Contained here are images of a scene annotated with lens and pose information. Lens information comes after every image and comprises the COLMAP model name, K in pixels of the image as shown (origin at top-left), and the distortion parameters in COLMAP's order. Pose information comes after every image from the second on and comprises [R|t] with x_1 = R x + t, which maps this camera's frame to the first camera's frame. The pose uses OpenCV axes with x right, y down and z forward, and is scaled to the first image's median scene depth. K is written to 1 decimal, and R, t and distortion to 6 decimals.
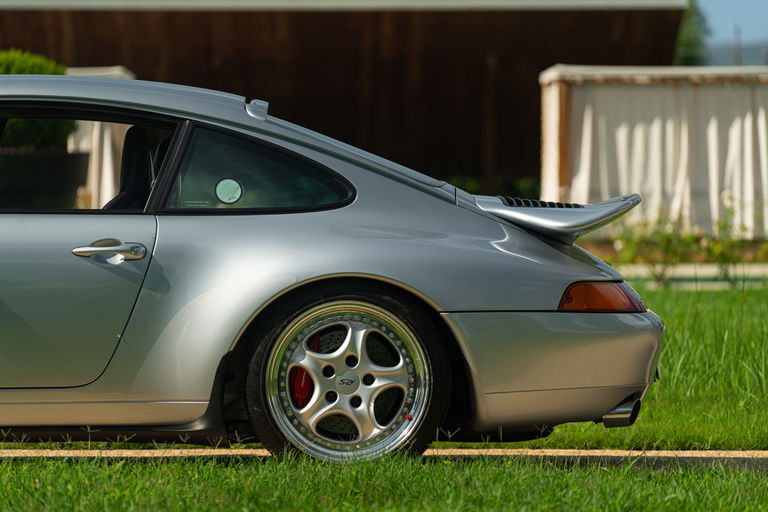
lens RADIAL K [[4498.0, 0, 383.0], [0, 4498.0, 254.7], [0, 0, 1]] dist [0.549147, 0.000000]
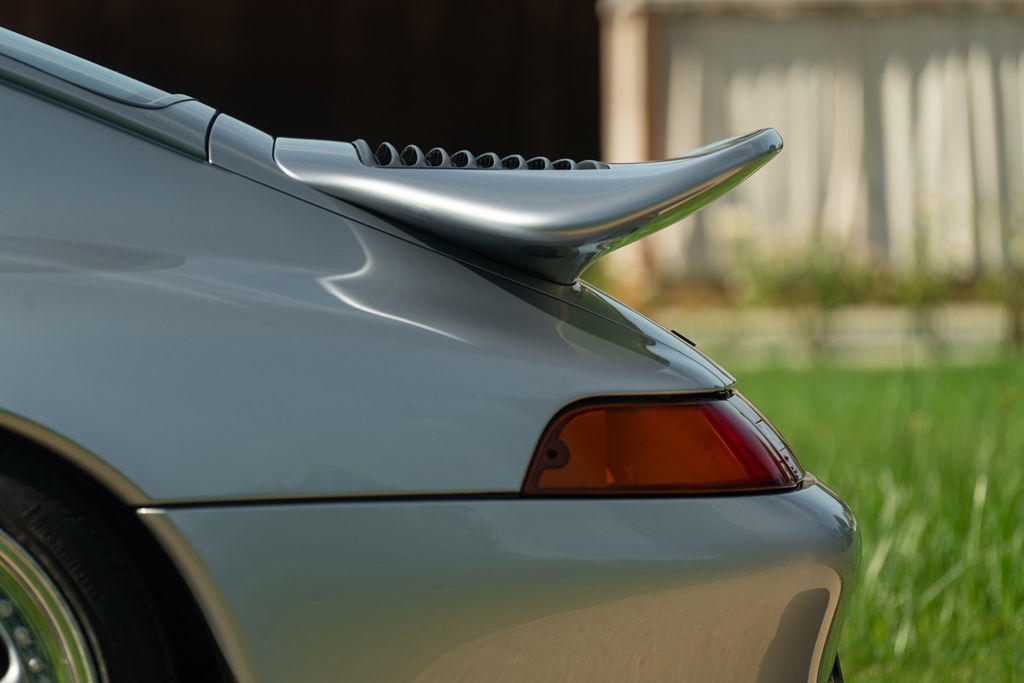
lens RADIAL K [[5997.3, 0, 513.0], [0, 5997.3, 342.1], [0, 0, 1]] dist [0.549147, 0.000000]
pose [[0.999835, -0.011963, 0.013686, 0.208689], [0.011867, 0.999904, 0.007089, -0.007513], [-0.013770, -0.006926, 0.999881, 3.726547]]
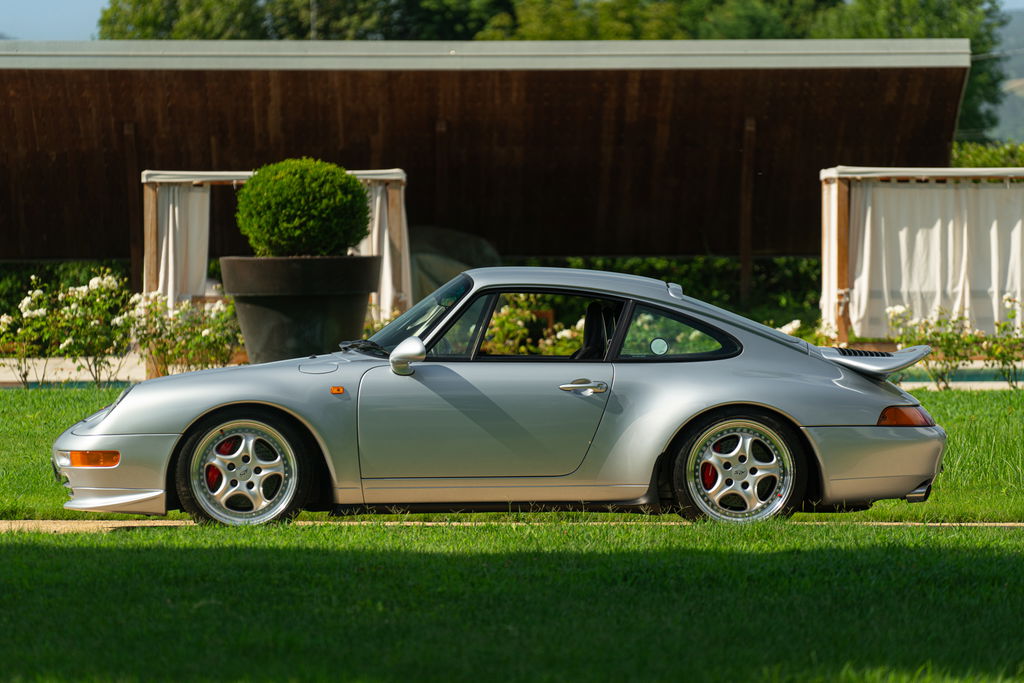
lens RADIAL K [[5986.8, 0, 510.3], [0, 5986.8, 341.2], [0, 0, 1]] dist [0.189700, 0.000000]
pose [[0.999950, -0.001586, -0.009880, -0.014807], [0.001614, 0.999995, 0.002741, -0.004966], [0.009876, -0.002757, 0.999947, -0.233342]]
